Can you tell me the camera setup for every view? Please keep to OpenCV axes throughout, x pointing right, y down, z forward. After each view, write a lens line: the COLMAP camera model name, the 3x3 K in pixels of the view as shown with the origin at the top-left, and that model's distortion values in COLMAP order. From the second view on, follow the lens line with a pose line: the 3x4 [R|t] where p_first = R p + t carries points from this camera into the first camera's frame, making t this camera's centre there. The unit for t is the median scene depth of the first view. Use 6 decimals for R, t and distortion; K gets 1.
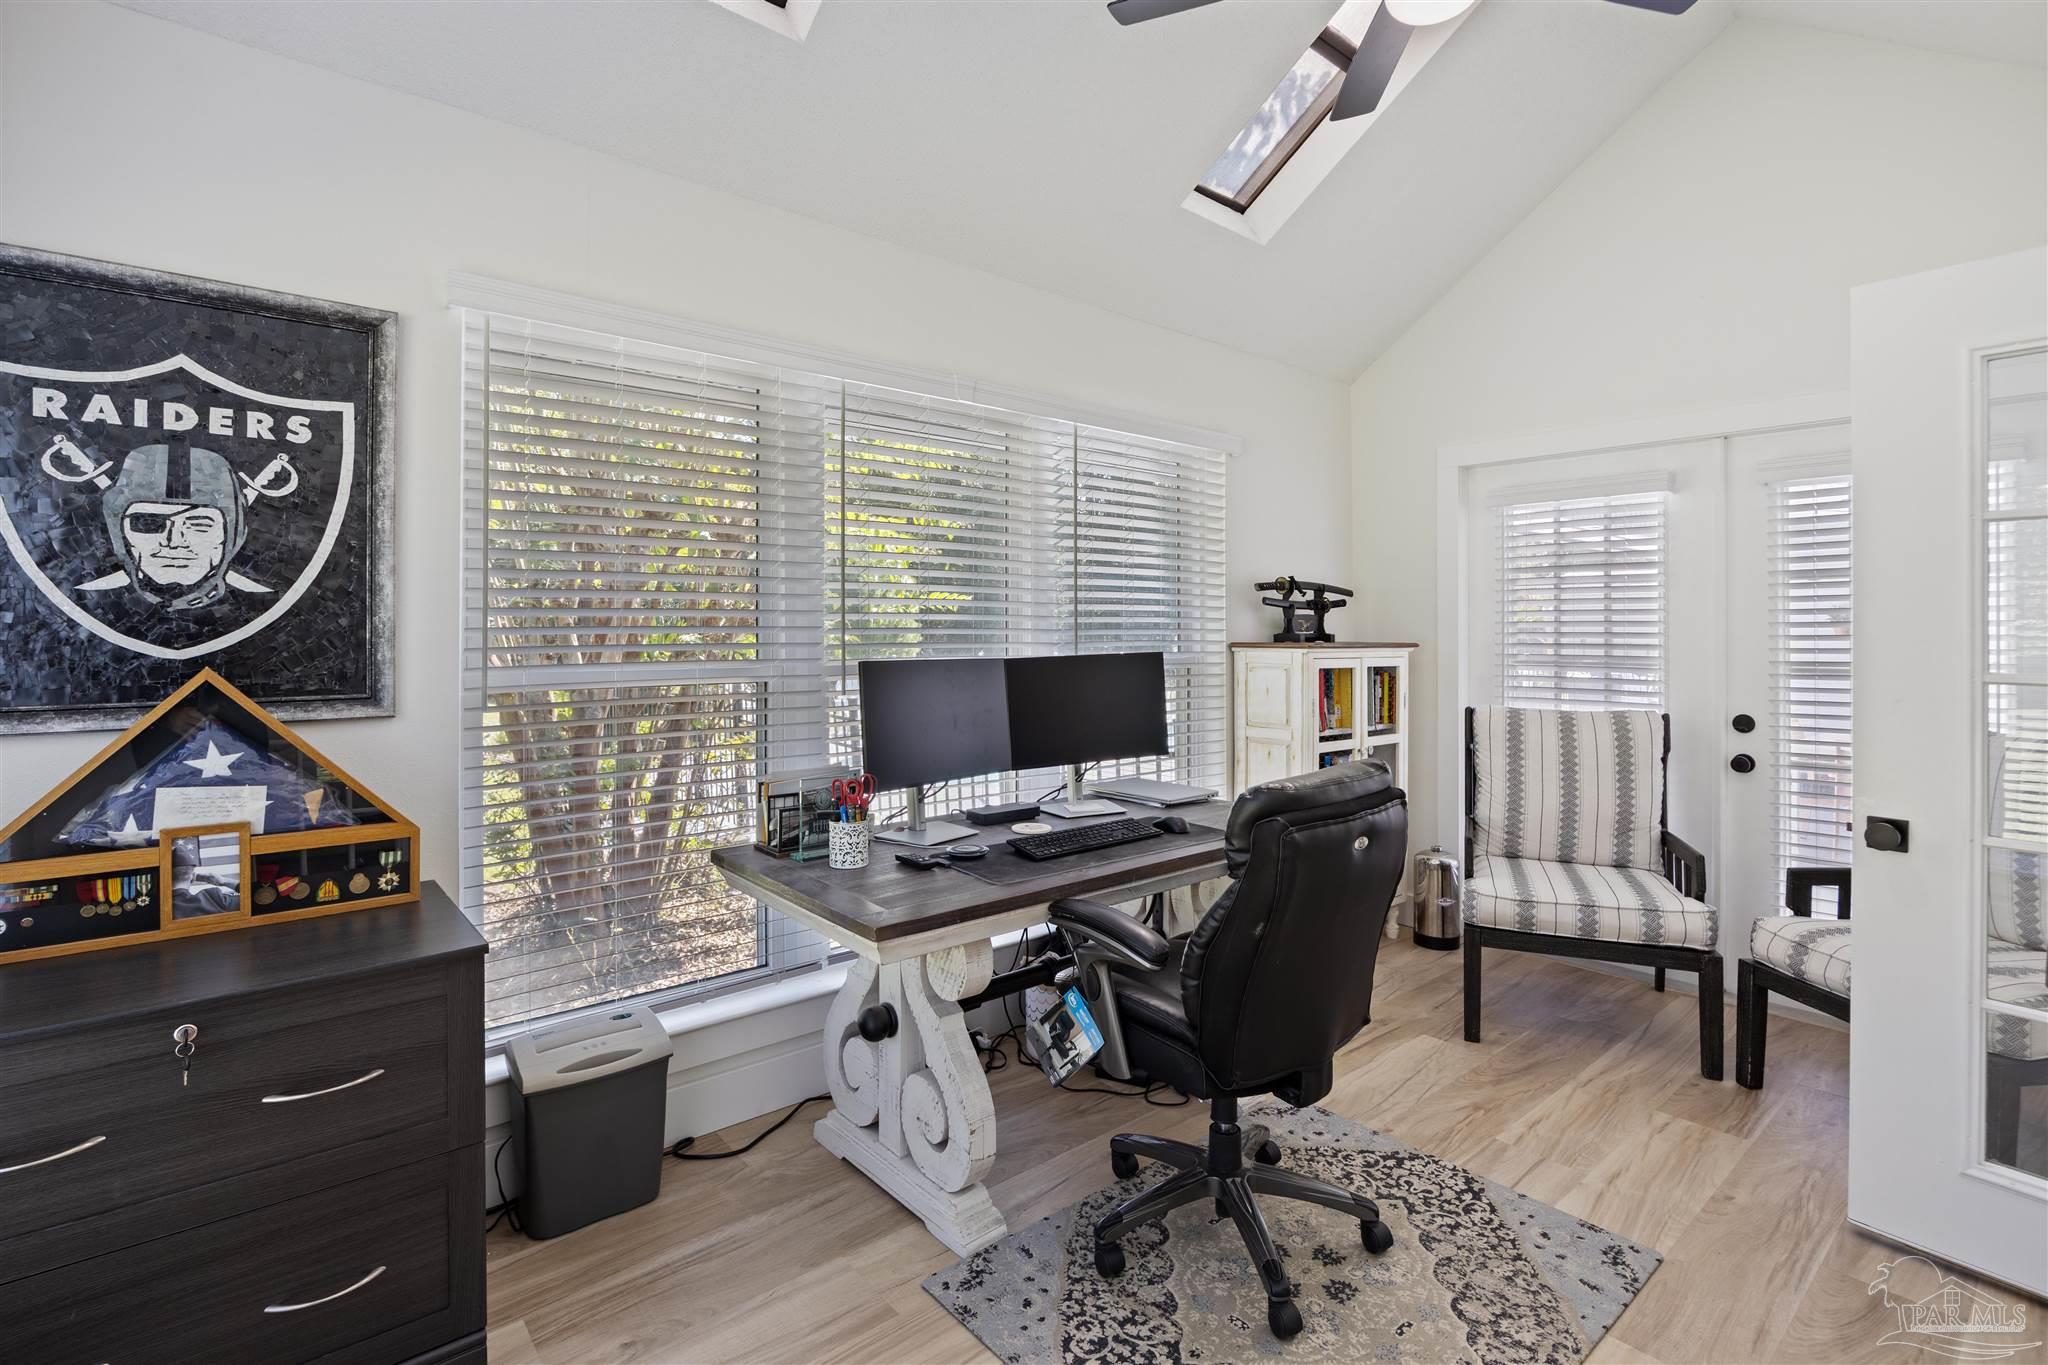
lens RADIAL K [[959.8, 0, 1020.8], [0, 959.8, 642.3], [0, 0, 1]] dist [-0.013077, -0.000541]
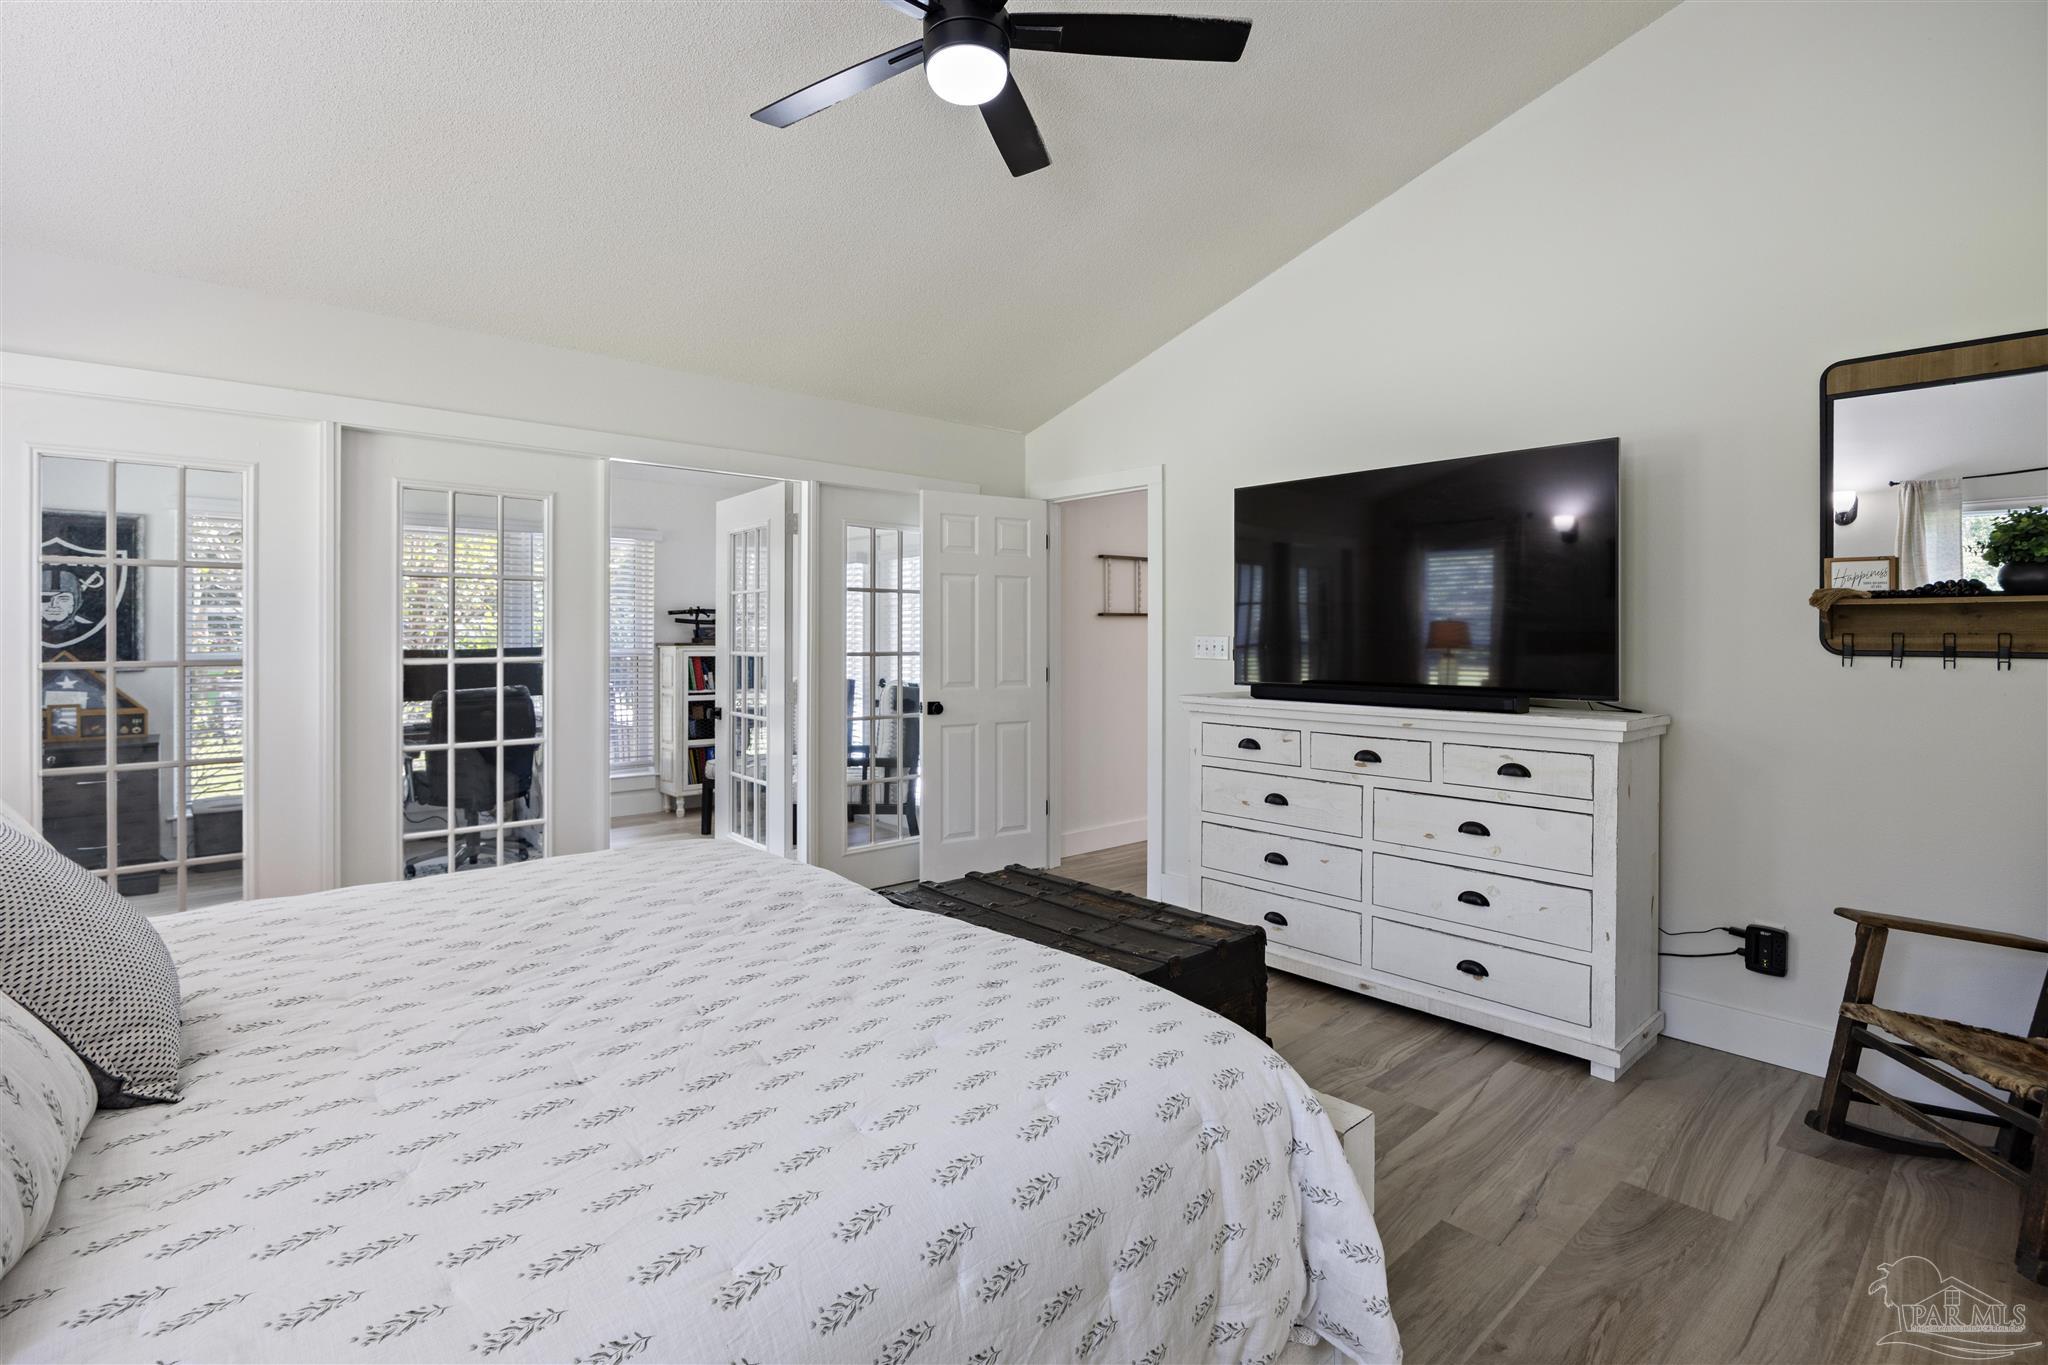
lens RADIAL K [[959.8, 0, 1058.2], [0, 959.8, 642.6], [0, 0, 1]] dist [-0.013077, -0.000541]
pose [[0.998342, 0.001776, 0.057542, 1.492751], [-0.001954, 0.999993, 0.003036, -0.010179], [-0.057536, -0.003143, 0.998338, -1.528288]]
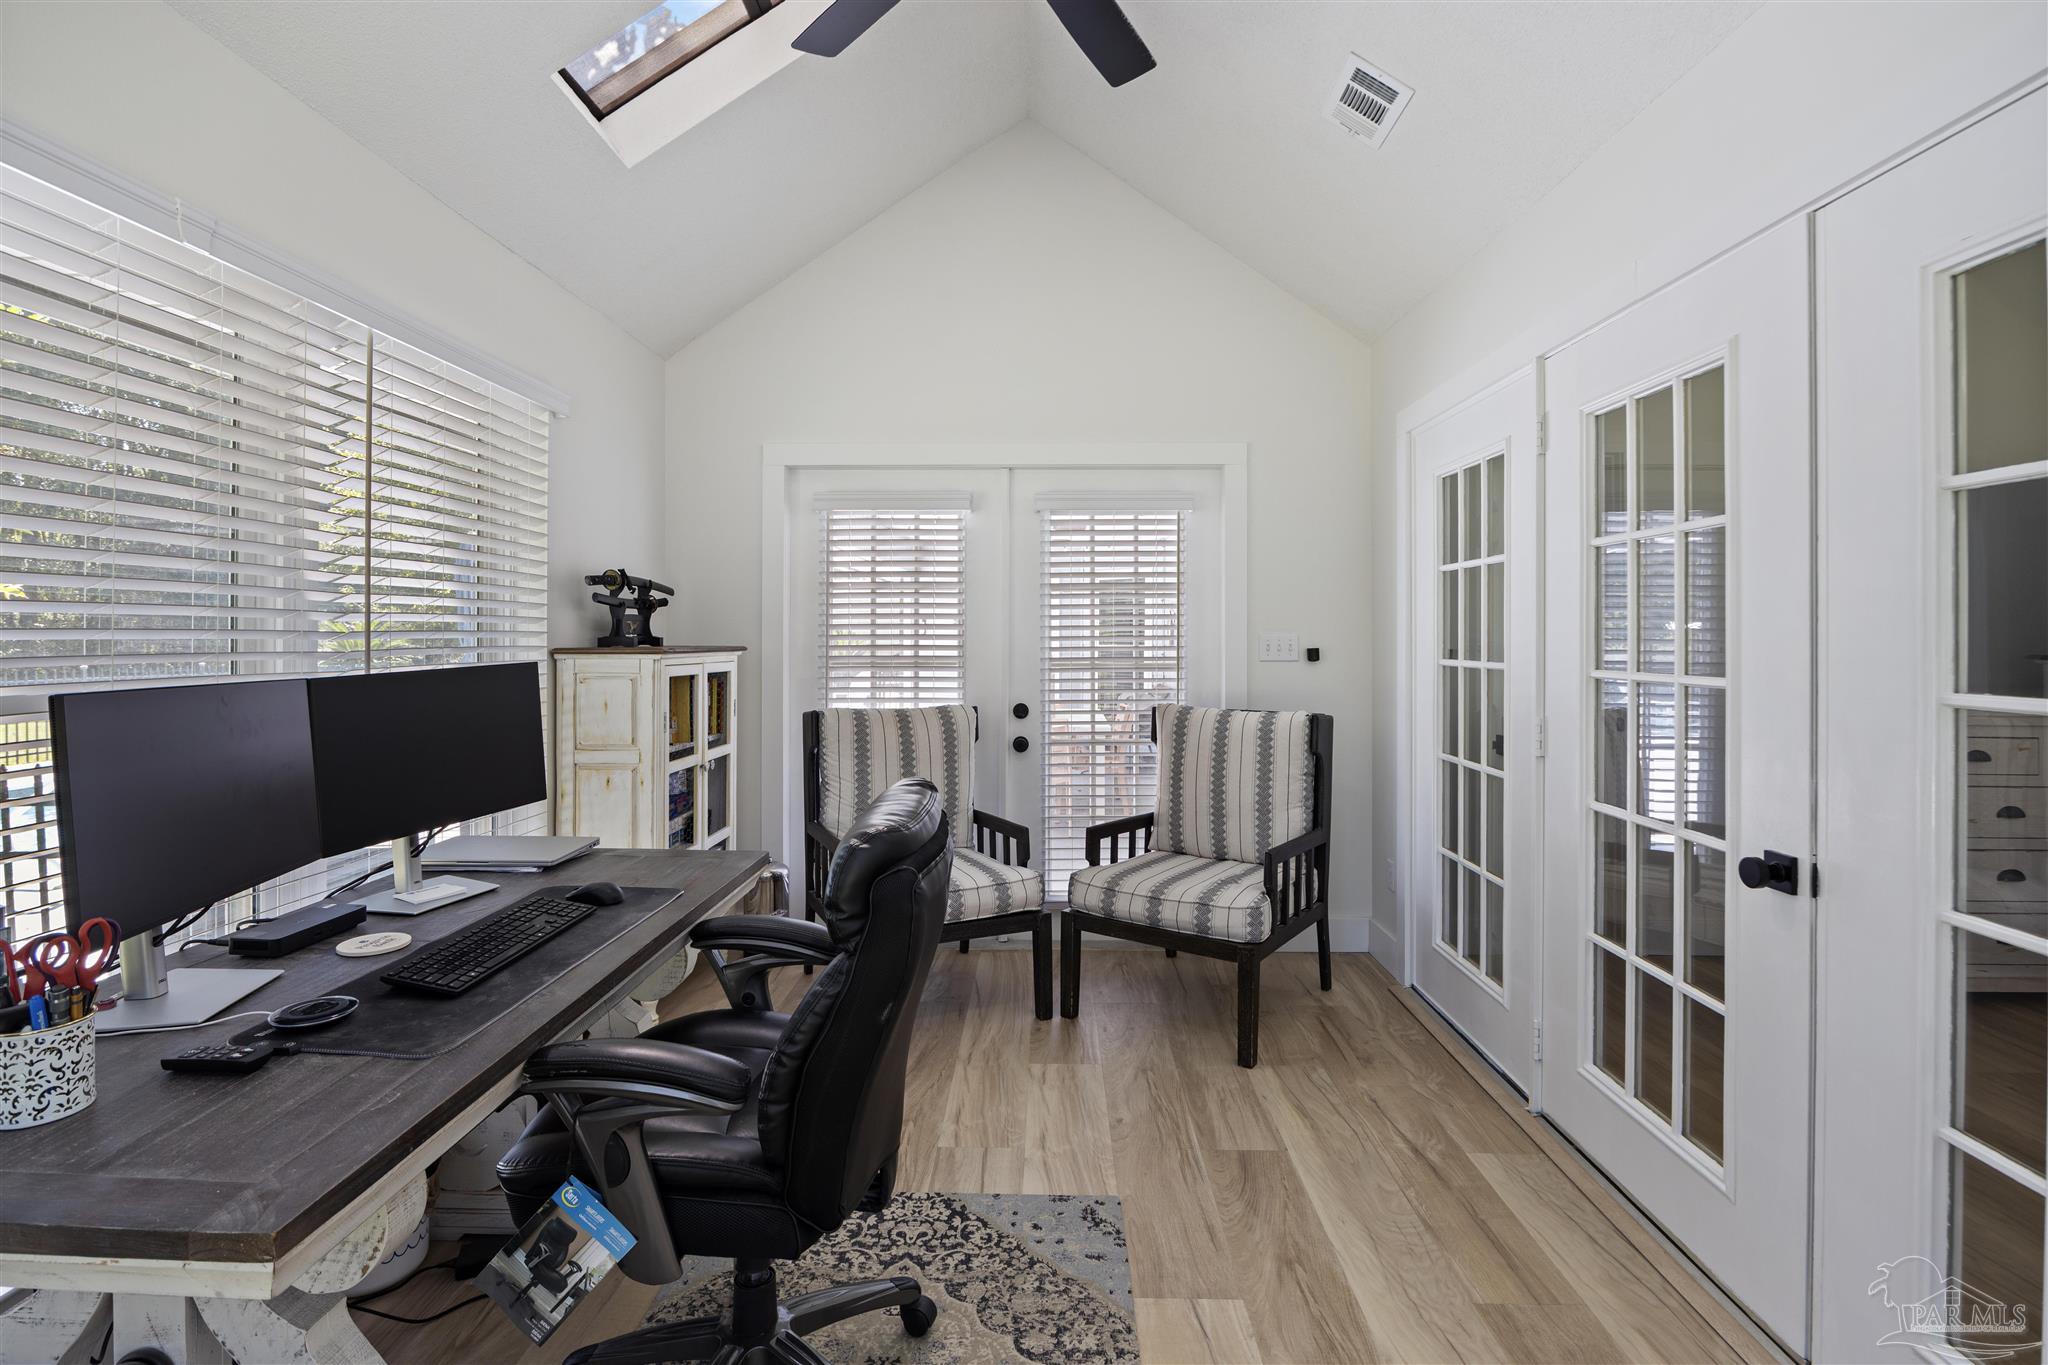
lens RADIAL K [[959.8, 0, 1021.1], [0, 959.8, 635.0], [0, 0, 1]] dist [-0.013077, -0.000541]
pose [[0.663271, -0.002291, 0.748375, -0.202358], [0.009989, 0.999933, -0.005791, -0.003696], [-0.748312, 0.011316, 0.663250, 0.296453]]
